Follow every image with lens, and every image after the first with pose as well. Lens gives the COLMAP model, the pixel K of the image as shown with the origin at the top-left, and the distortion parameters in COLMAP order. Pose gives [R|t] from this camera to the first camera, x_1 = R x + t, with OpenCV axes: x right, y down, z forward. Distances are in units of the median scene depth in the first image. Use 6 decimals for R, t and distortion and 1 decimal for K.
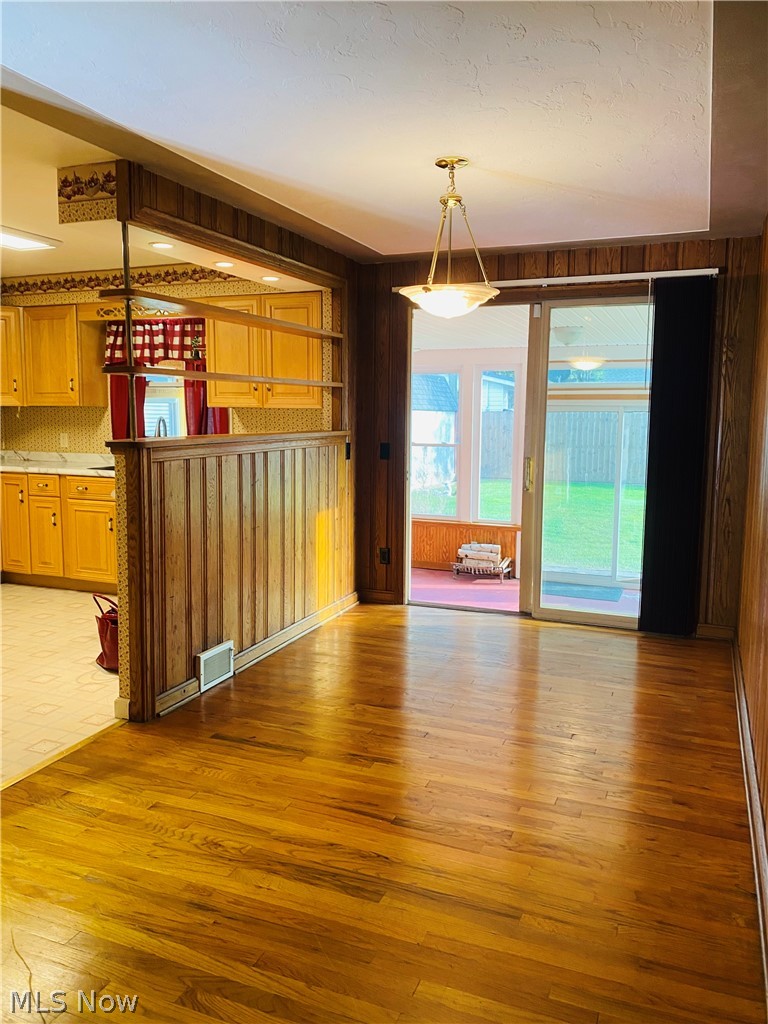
lens RADIAL K [[786.1, 0, 388.9], [0, 786.1, 510.5], [0, 0, 1]] dist [0.052738, -0.082969]
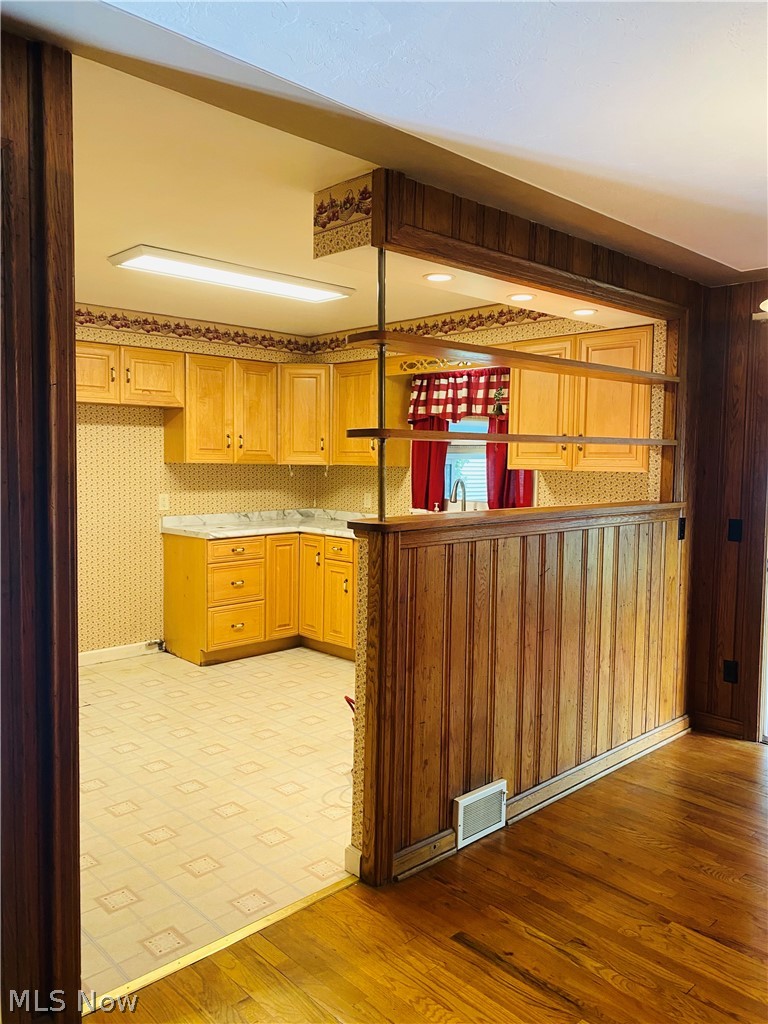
lens RADIAL K [[786.1, 0, 391.8], [0, 786.1, 506.0], [0, 0, 1]] dist [0.052738, -0.082969]
pose [[0.912321, 0.029414, -0.408419, 0.005114], [-0.057420, 0.996751, -0.056478, -0.047129], [0.405431, 0.074977, 0.911046, 0.231437]]
